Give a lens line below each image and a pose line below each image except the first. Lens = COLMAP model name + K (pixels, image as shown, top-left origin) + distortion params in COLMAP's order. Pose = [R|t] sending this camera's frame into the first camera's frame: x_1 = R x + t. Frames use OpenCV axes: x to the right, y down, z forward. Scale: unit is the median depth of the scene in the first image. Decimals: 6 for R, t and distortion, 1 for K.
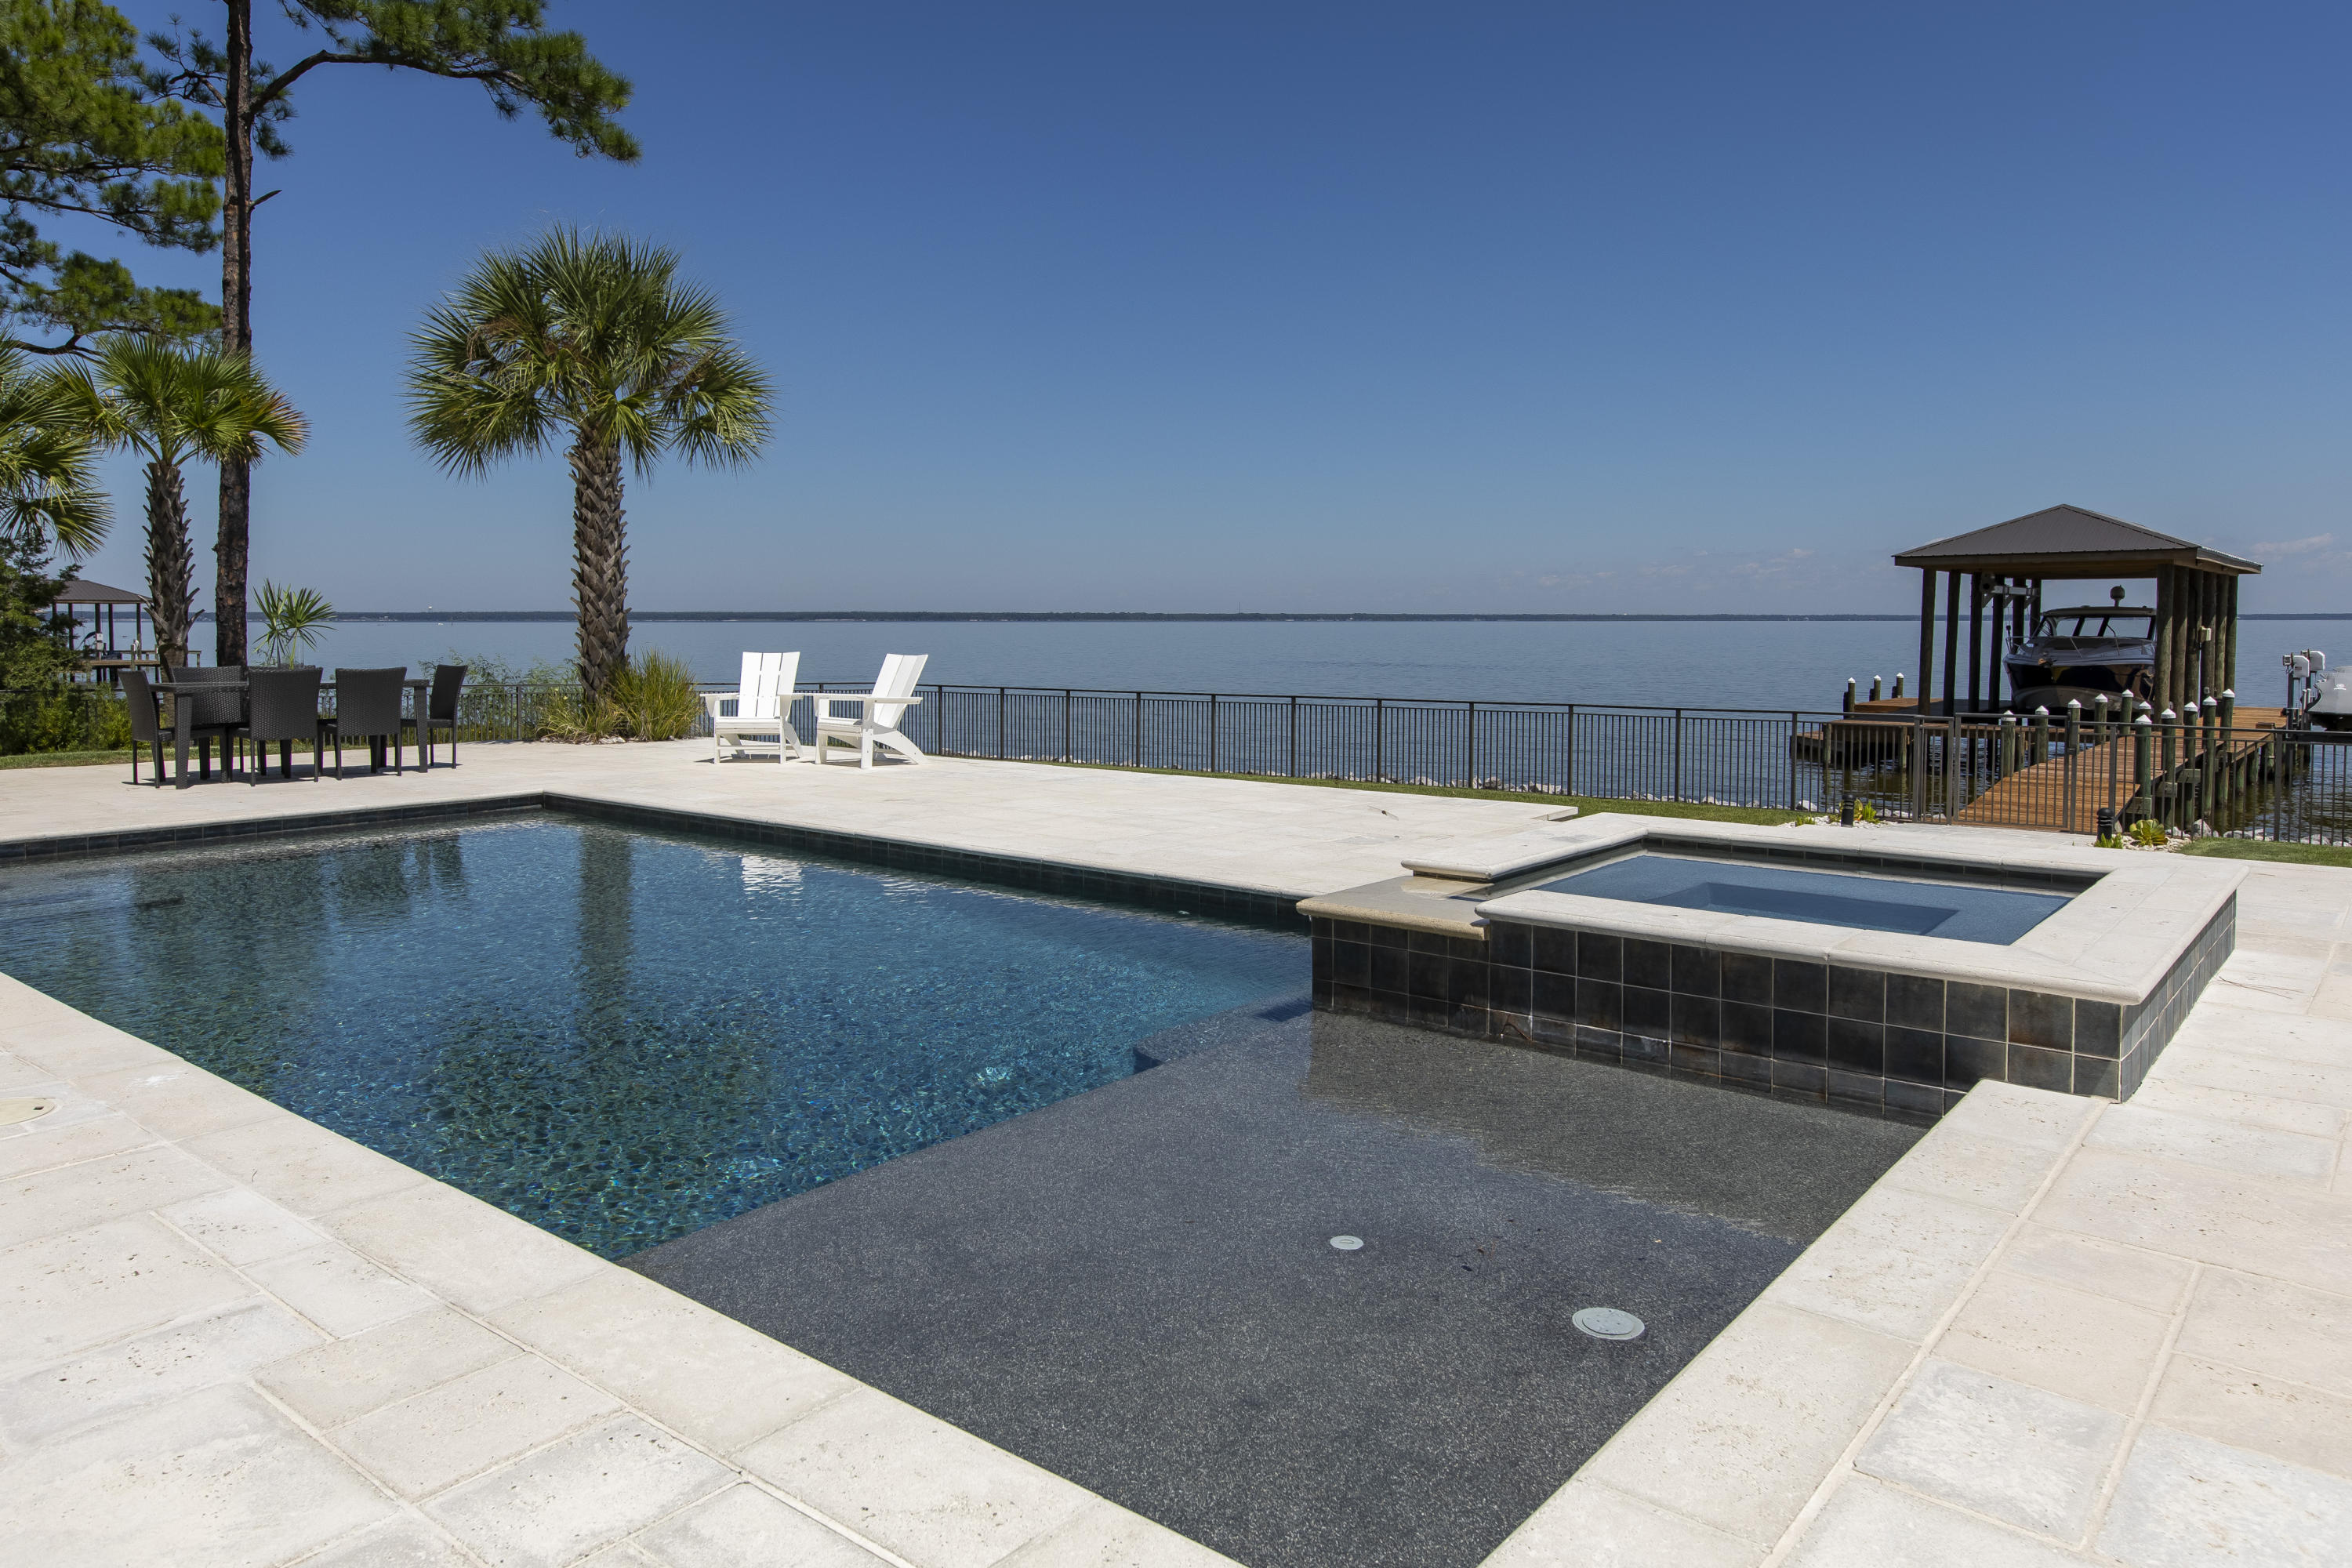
lens RADIAL K [[1554.3, 0, 1169.3], [0, 1554.3, 671.7], [0, 0, 1]] dist [0.005333, -0.000324]
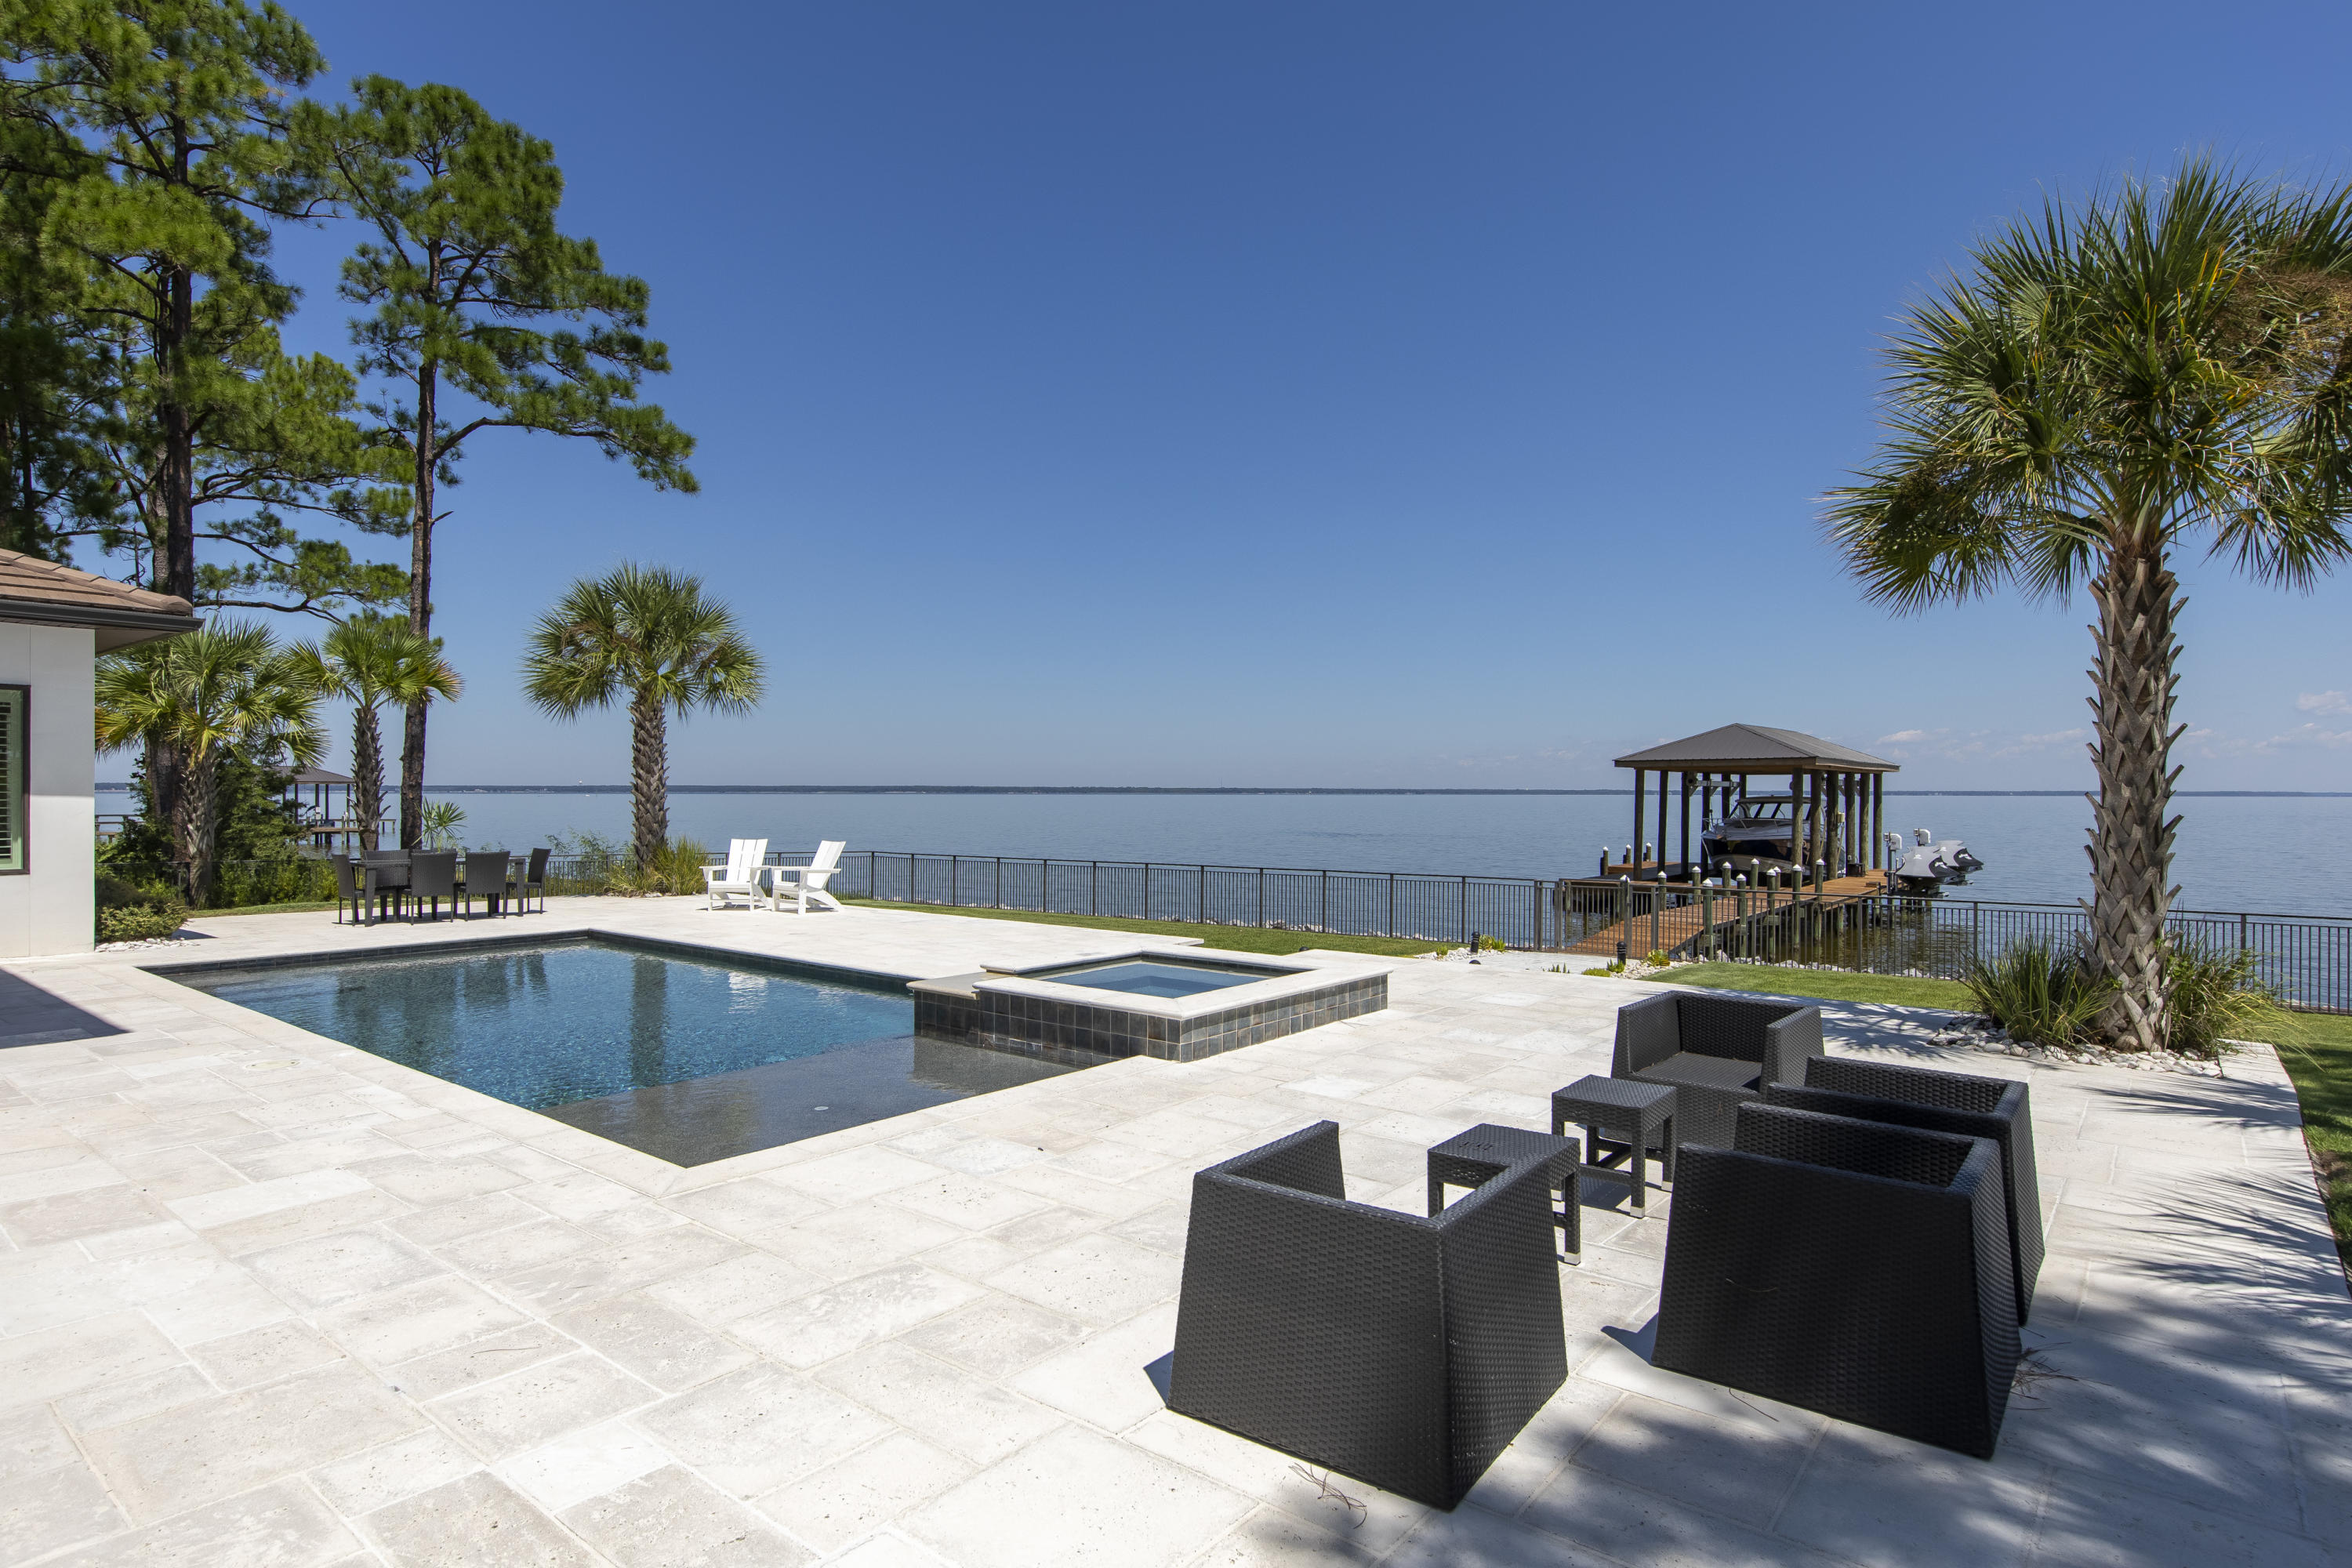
lens RADIAL K [[1236.6, 0, 1169.4], [0, 1236.6, 788.2], [0, 0, 1]] dist [0.001803, 0.000891]
pose [[0.999997, 0.002089, 0.000964, 0.138232], [-0.002052, 0.999315, -0.036949, -0.015805], [-0.001040, 0.036947, 0.999317, -0.205354]]
